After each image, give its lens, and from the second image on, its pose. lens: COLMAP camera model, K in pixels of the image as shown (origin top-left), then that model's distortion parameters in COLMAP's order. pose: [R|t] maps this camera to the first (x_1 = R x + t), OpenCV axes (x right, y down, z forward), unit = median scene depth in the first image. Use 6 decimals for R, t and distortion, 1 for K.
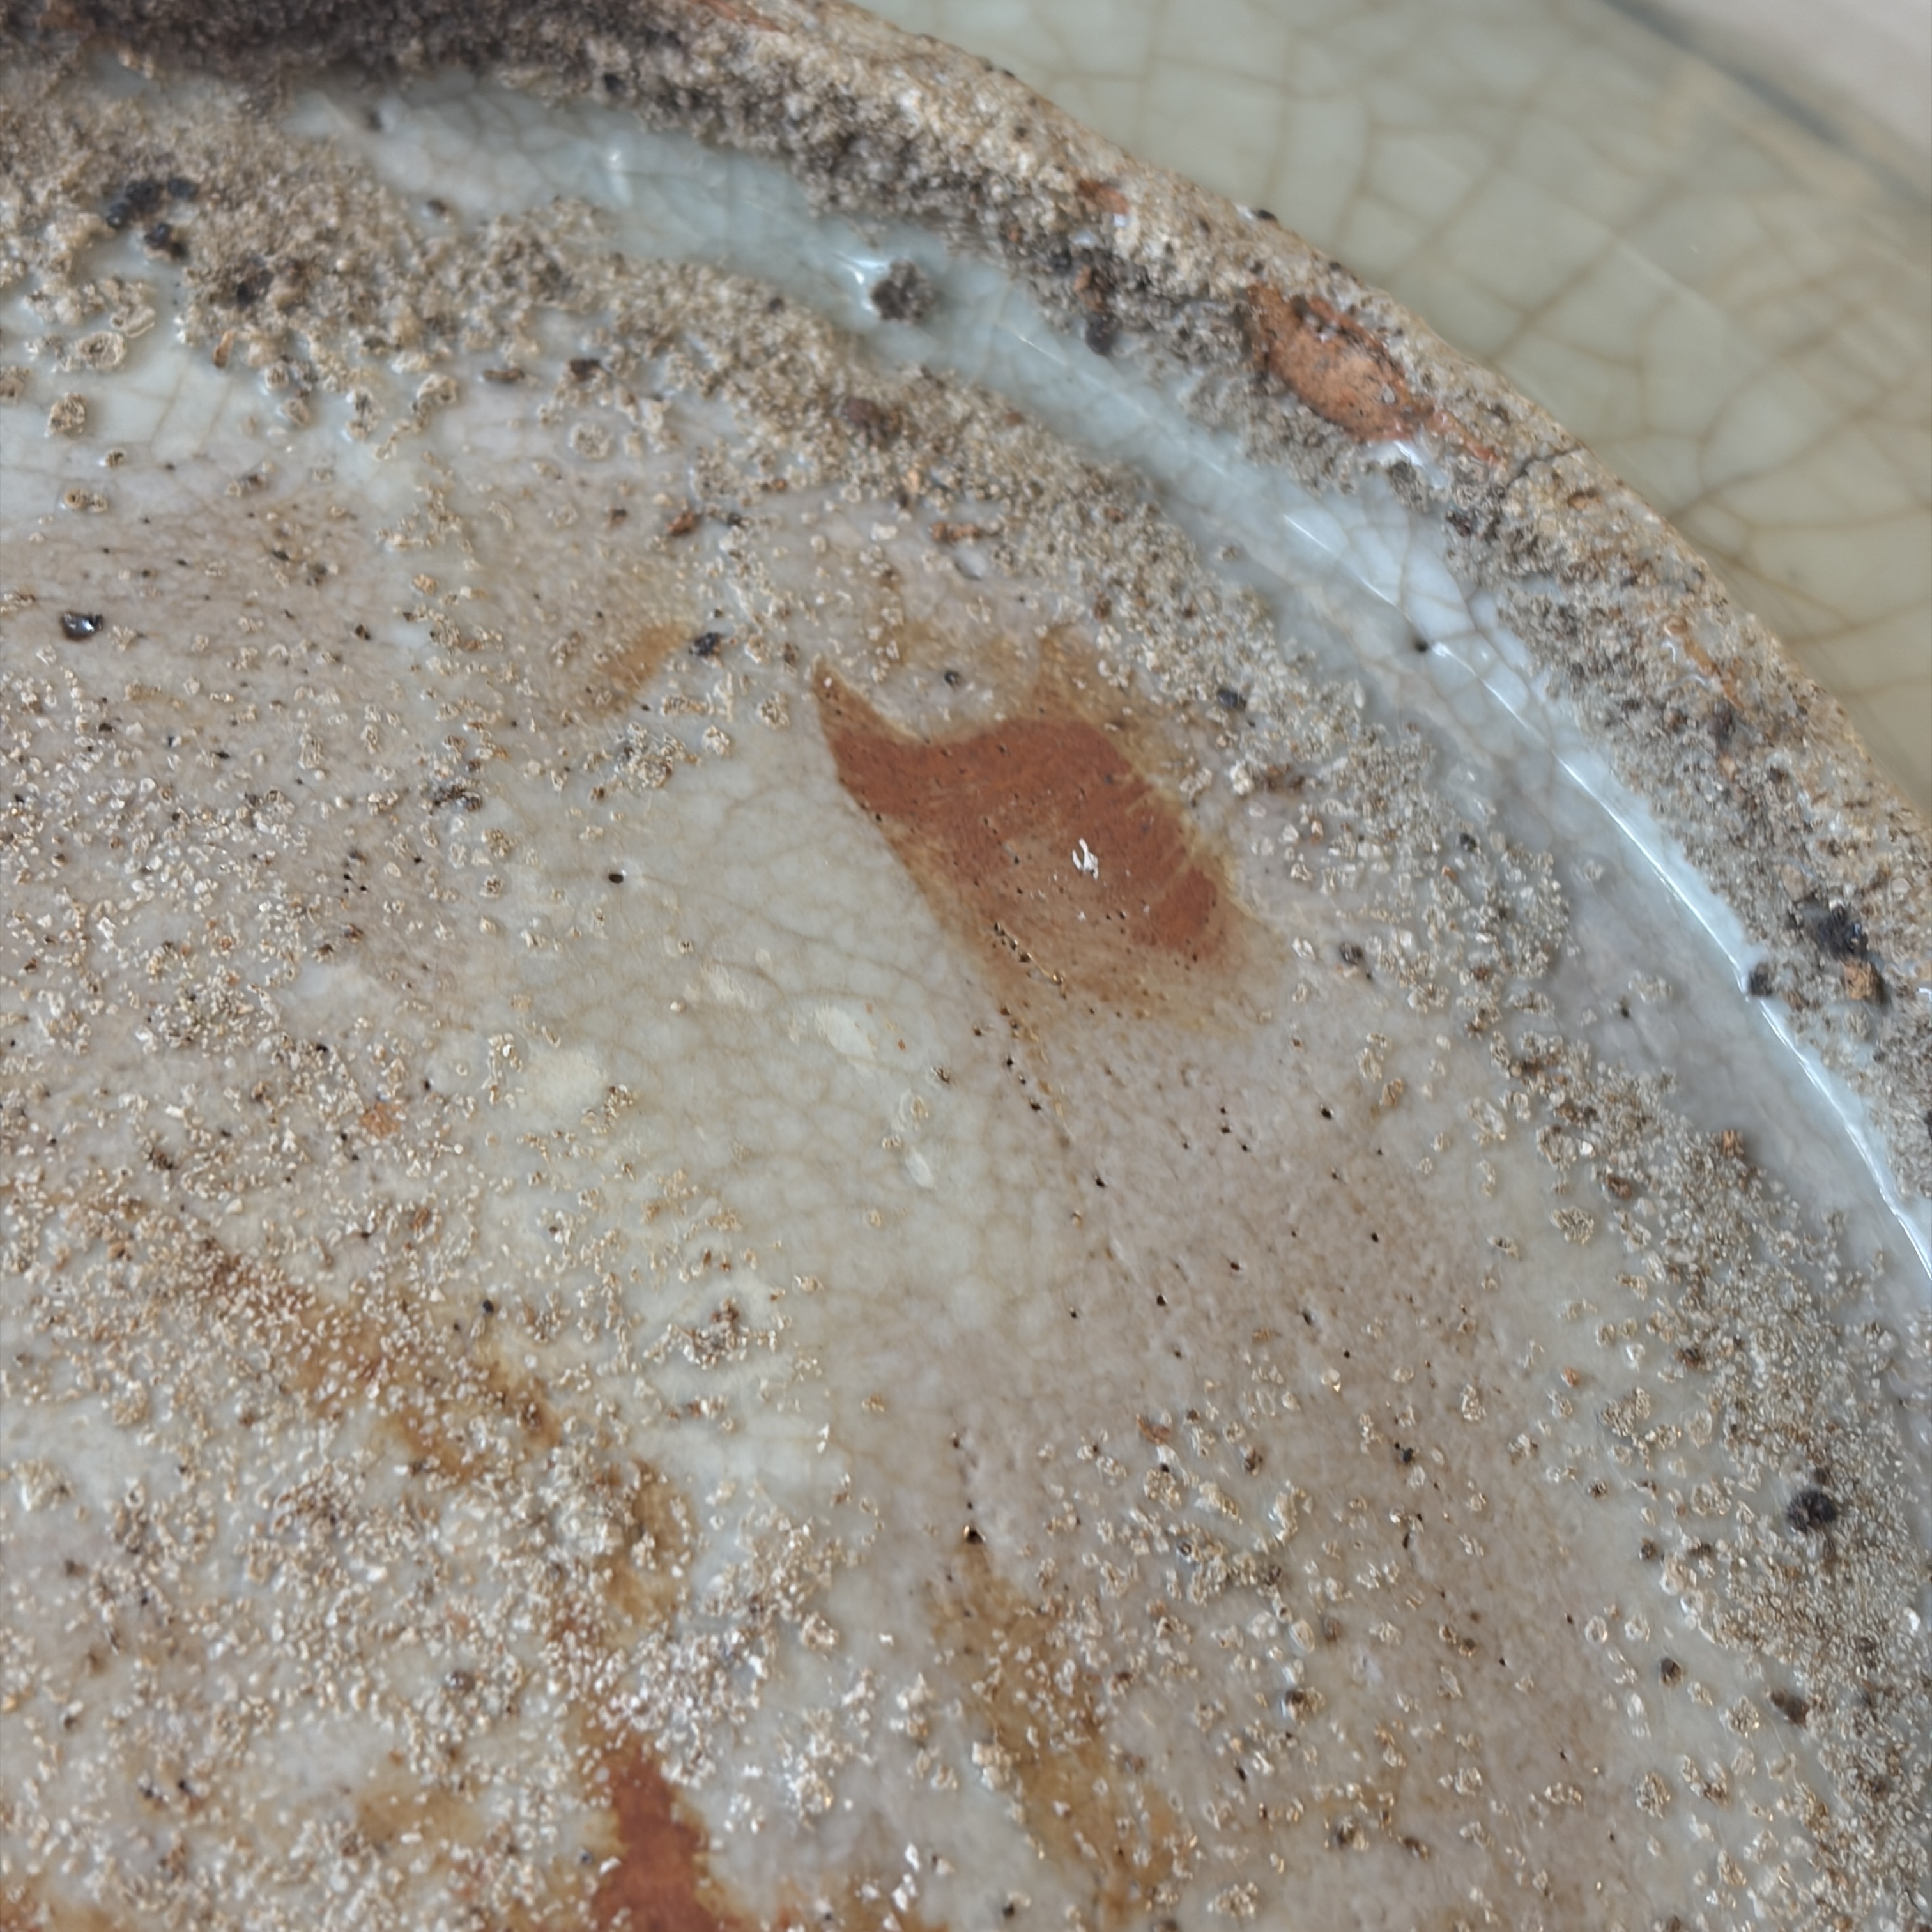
lens RADIAL K [[3967.1, 0, 939.7], [0, 3967.1, 1004.2], [0, 0, 1]] dist [0.276155, -1.487994]
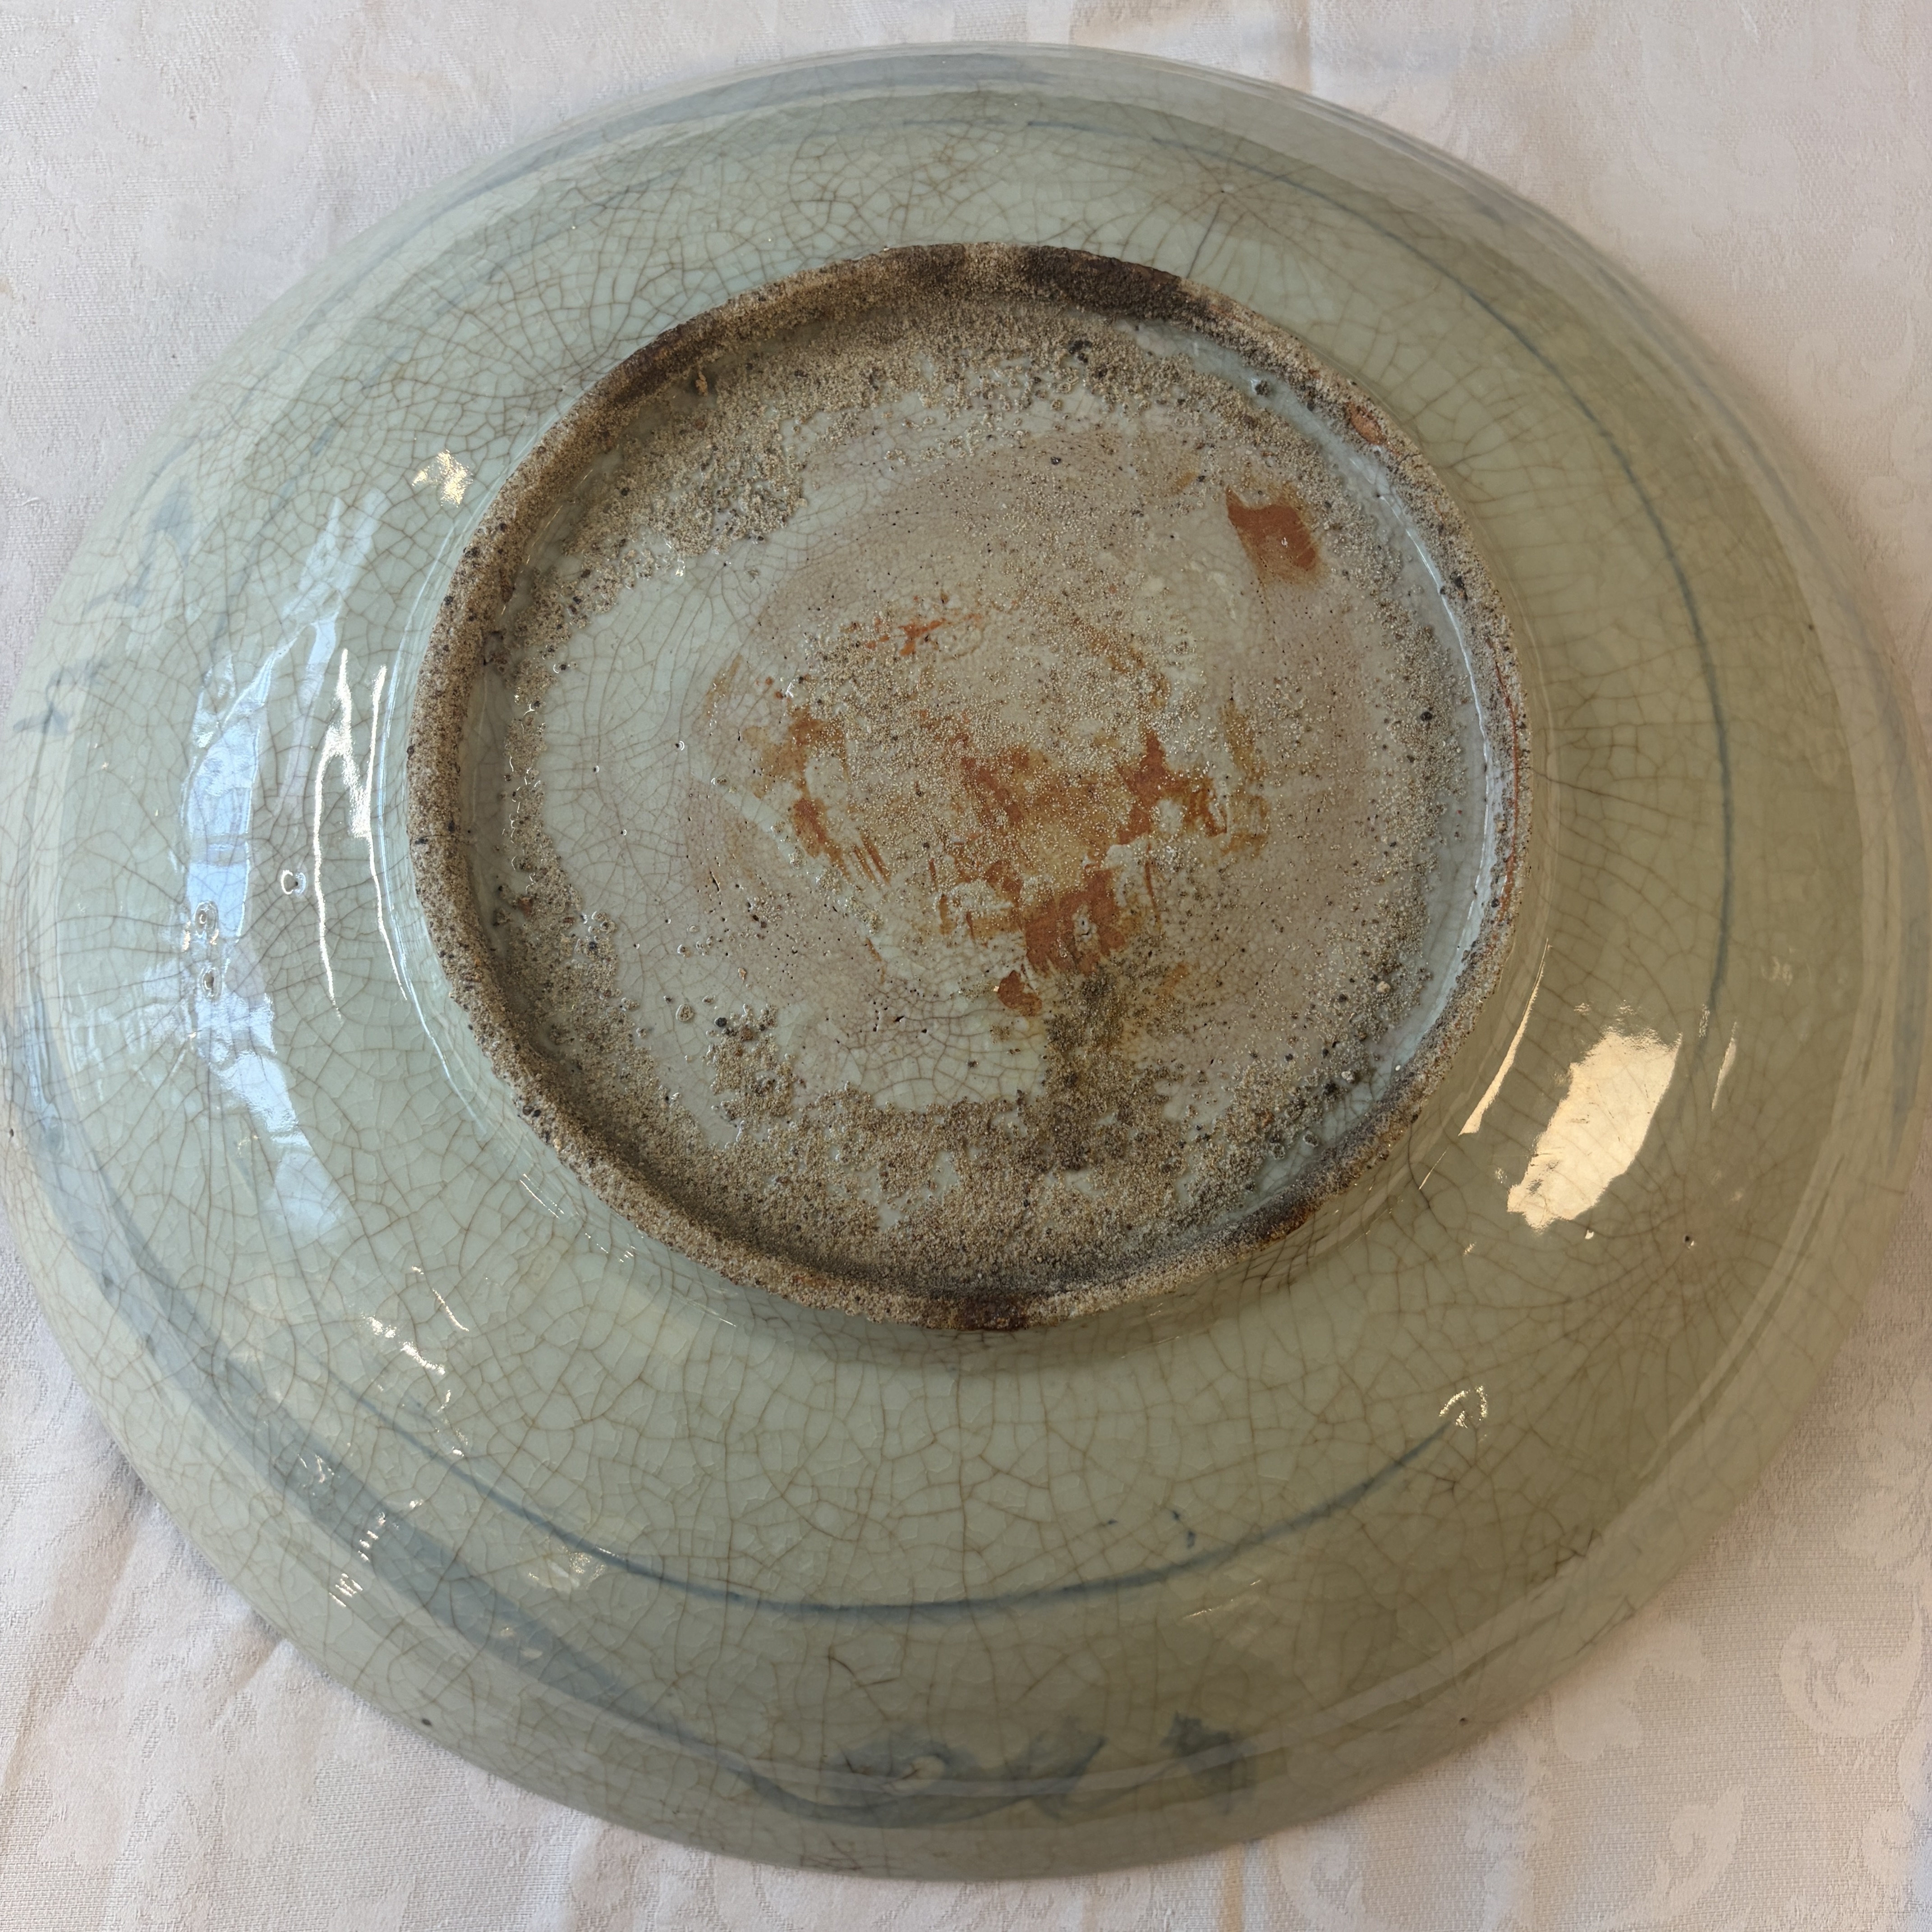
lens RADIAL K [[1992.2, 0, 966.1], [0, 1992.2, 974.7], [0, 0, 1]] dist [0.236176, -1.039920]
pose [[0.980948, 0.142467, -0.132074, 0.053523], [-0.105661, 0.961764, 0.252677, -0.101270], [0.163022, -0.233908, 0.958494, -1.209840]]
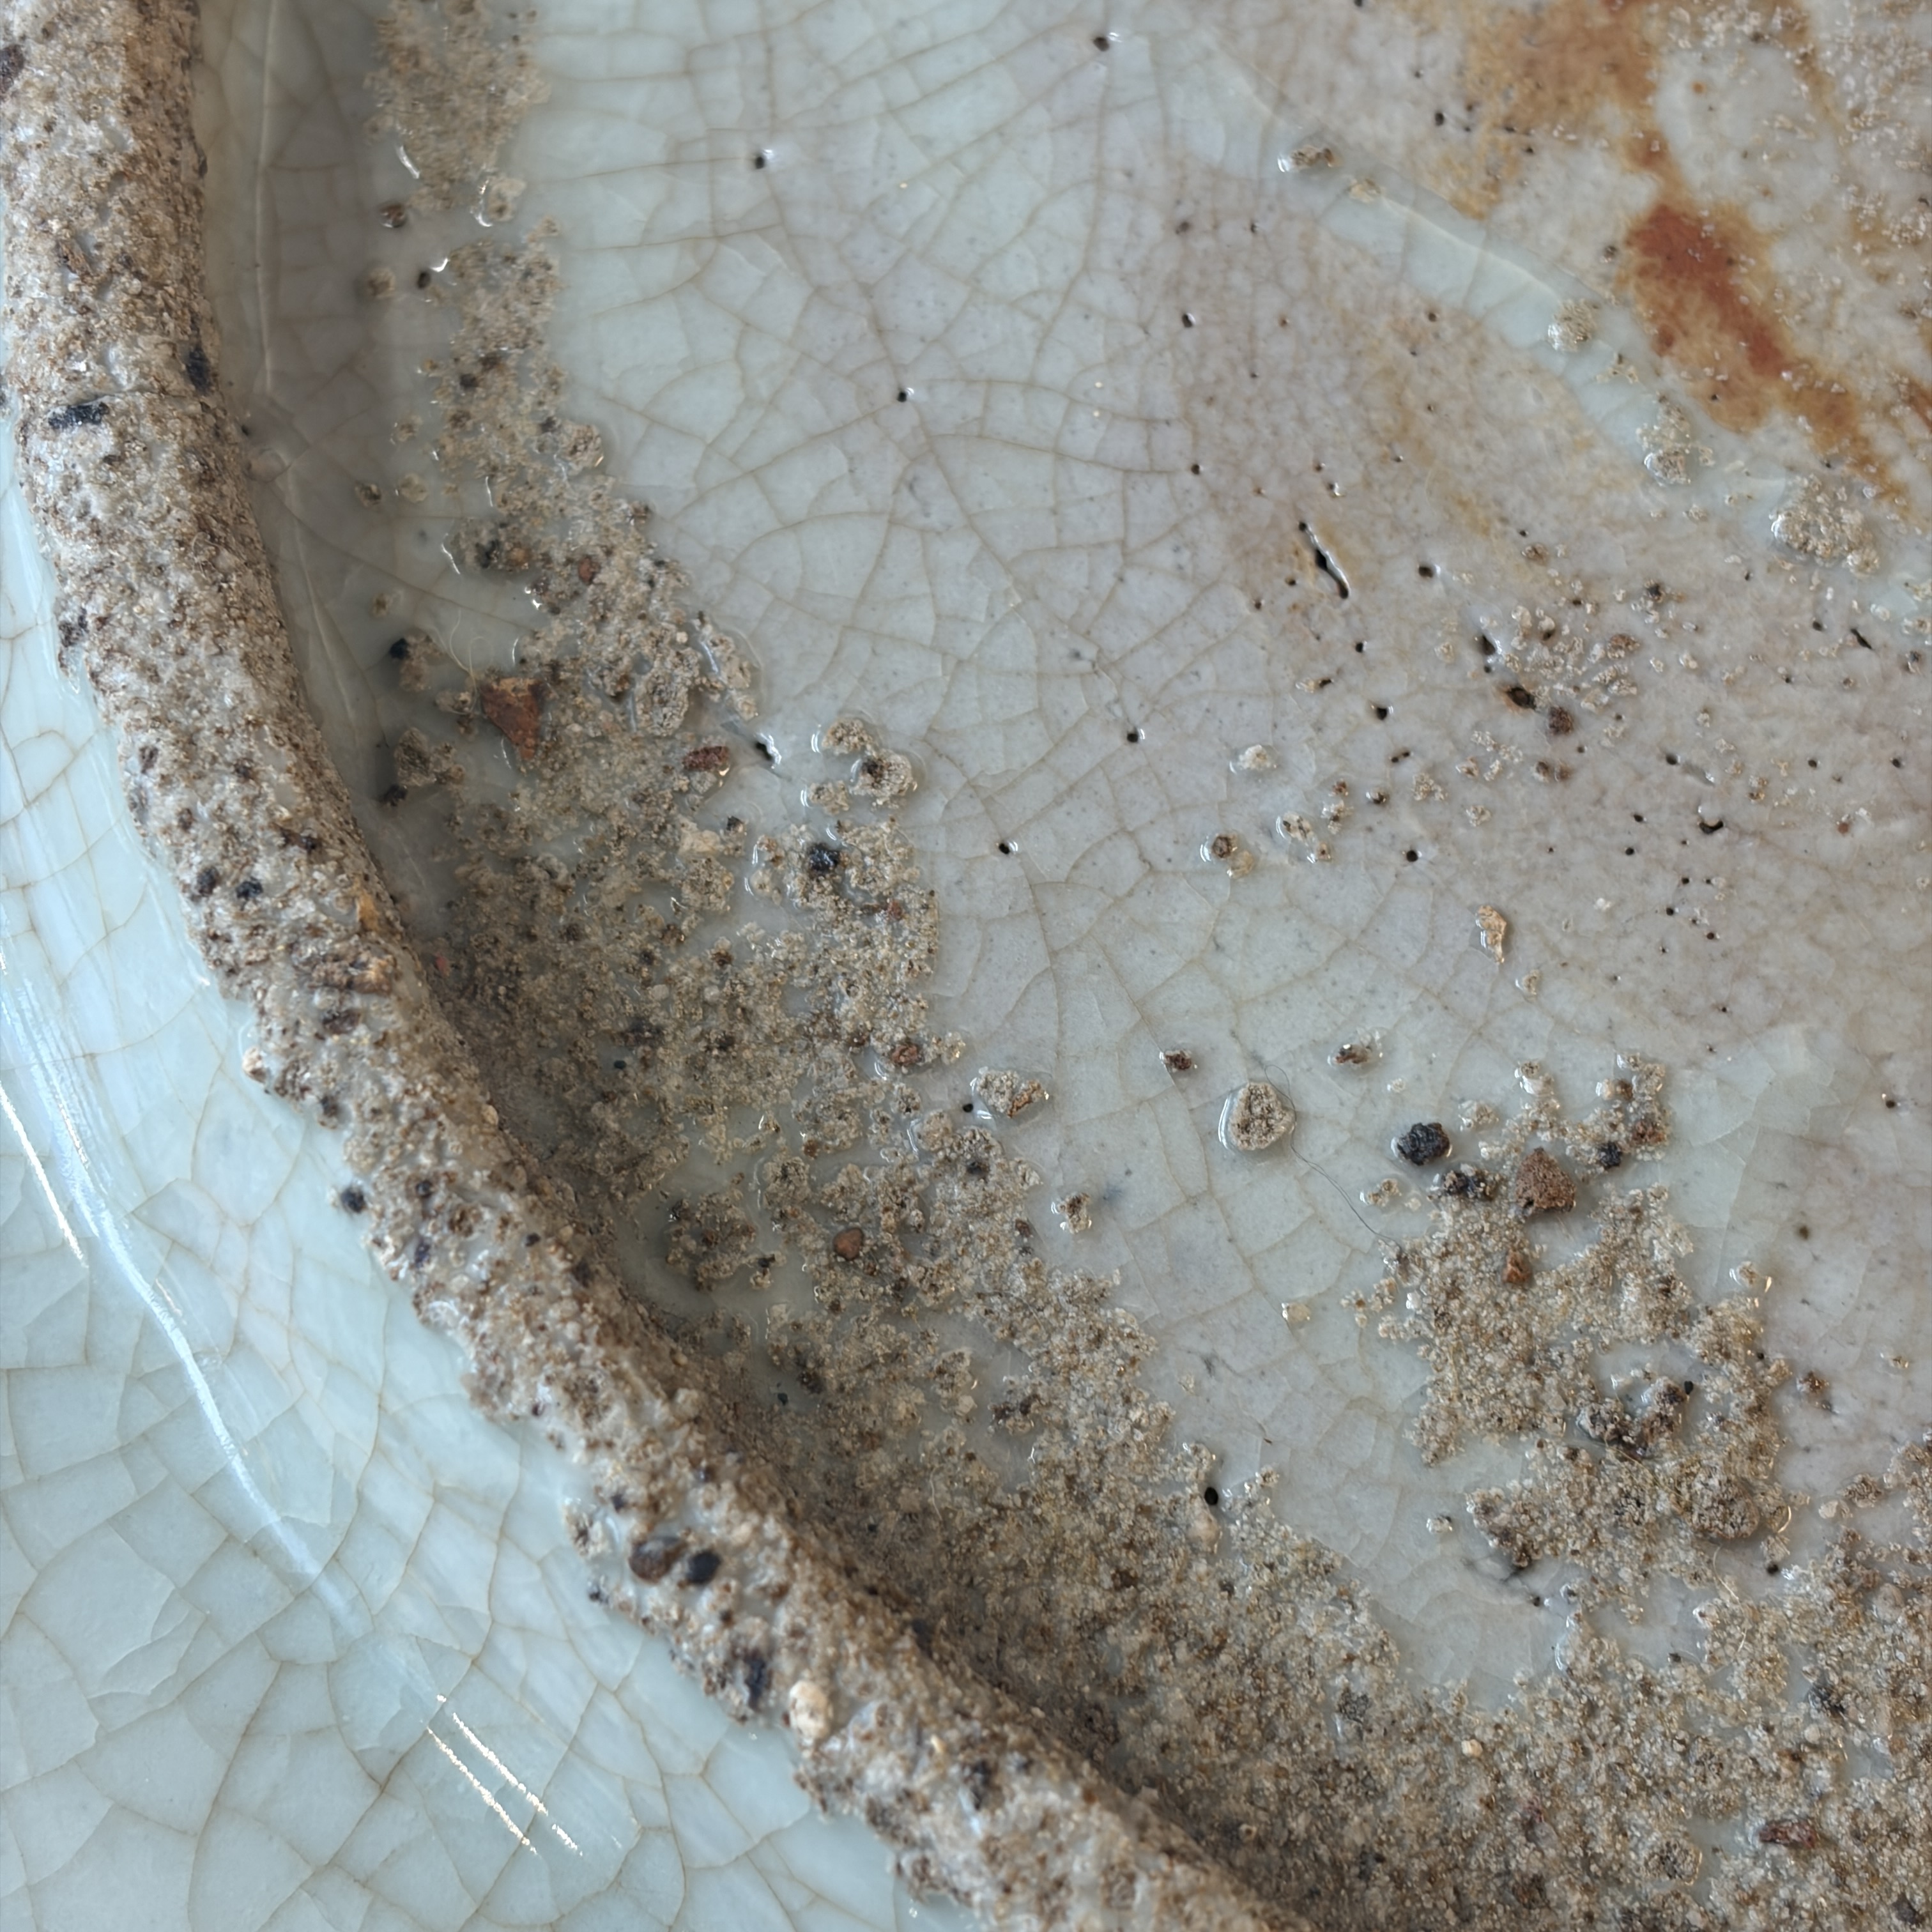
lens RADIAL K [[4048.2, 0, 943.5], [0, 4048.2, 1014.7], [0, 0, 1]] dist [0.285416, -1.557000]
pose [[0.995473, 0.070433, -0.063810, -0.510762], [-0.064552, 0.993851, 0.089958, 0.383459], [0.069754, -0.085432, 0.993899, -0.240111]]
